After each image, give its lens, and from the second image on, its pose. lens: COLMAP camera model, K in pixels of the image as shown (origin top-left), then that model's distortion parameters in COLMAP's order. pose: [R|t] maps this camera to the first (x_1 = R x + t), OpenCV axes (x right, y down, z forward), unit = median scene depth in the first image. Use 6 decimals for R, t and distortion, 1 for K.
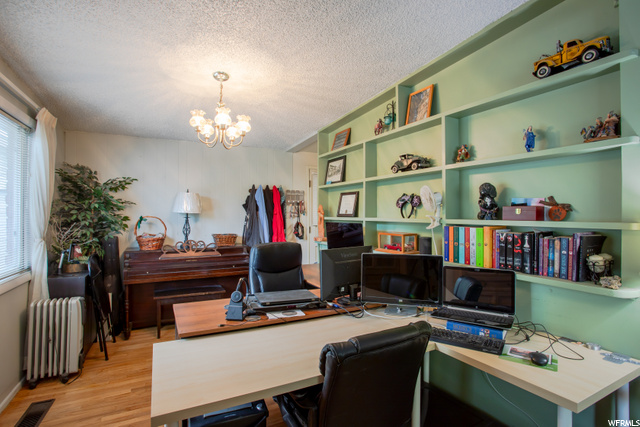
lens RADIAL K [[306.4, 0, 319.7], [0, 306.4, 216.2], [0, 0, 1]] dist [-0.043891, 0.001412]
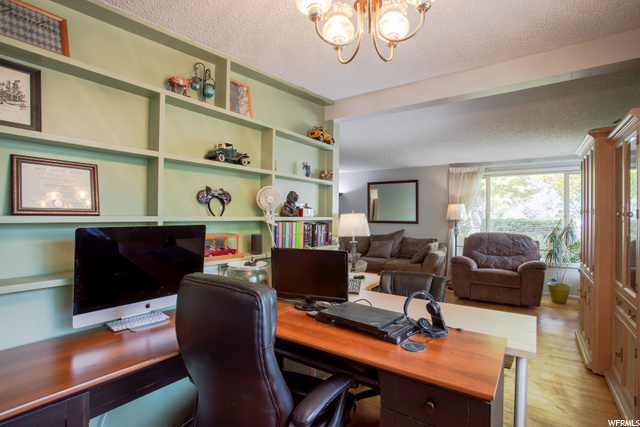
lens RADIAL K [[306.4, 0, 316.8], [0, 306.4, 217.0], [0, 0, 1]] dist [-0.043891, 0.001412]
pose [[-0.410250, -0.019350, 0.911768, -0.715305], [-0.011946, 0.999803, 0.015843, -0.009234], [-0.911895, -0.004392, -0.410401, 1.298592]]
